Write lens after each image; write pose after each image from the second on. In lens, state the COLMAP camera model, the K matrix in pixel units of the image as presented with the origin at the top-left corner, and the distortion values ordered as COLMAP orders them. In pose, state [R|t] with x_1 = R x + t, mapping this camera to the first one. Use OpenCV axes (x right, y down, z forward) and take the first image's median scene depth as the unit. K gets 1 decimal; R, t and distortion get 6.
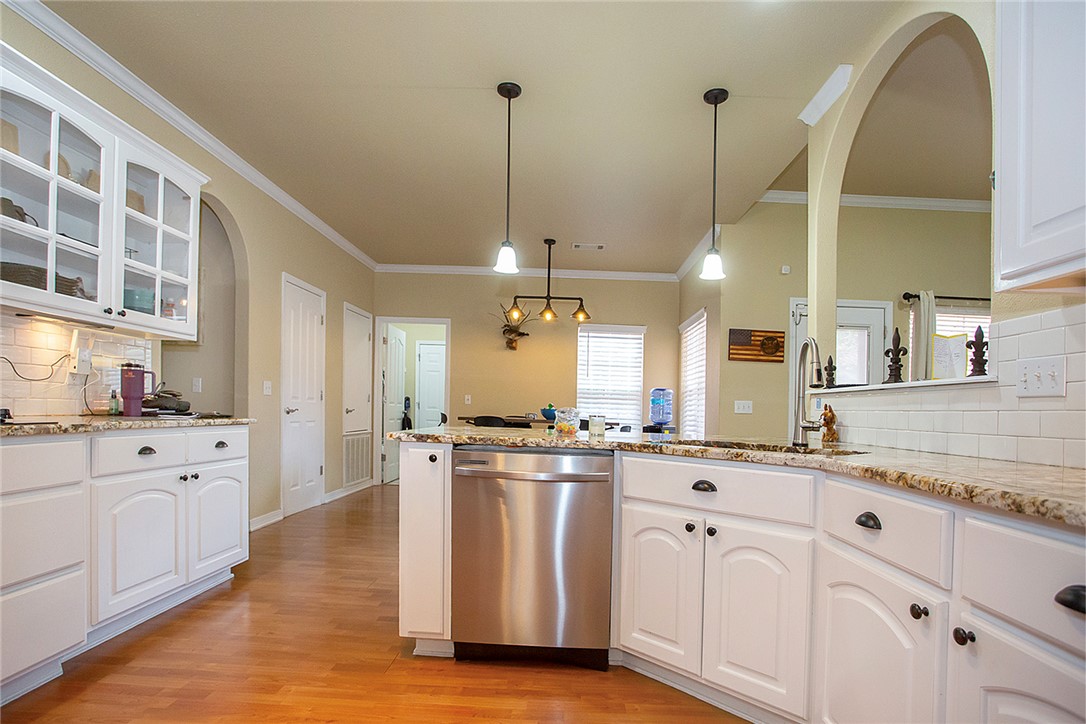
lens RADIAL K [[560.4, 0, 543.3], [0, 560.4, 428.5], [0, 0, 1]] dist [-0.085692, 0.048885]
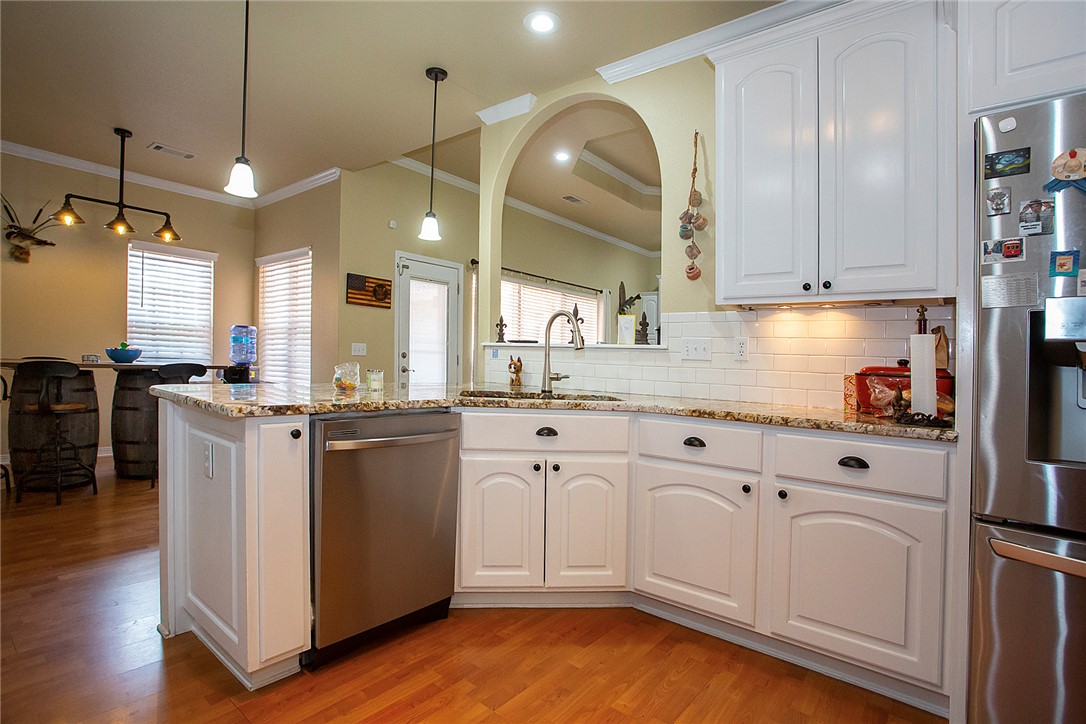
lens RADIAL K [[553.0, 0, 543.0], [0, 553.0, 362.0], [0, 0, 1]] dist [-0.084975, 0.026231]
pose [[0.592783, -0.013403, 0.805251, -0.477489], [0.006454, 0.999908, 0.011892, -0.044524], [-0.805336, -0.001852, 0.592815, 0.195332]]
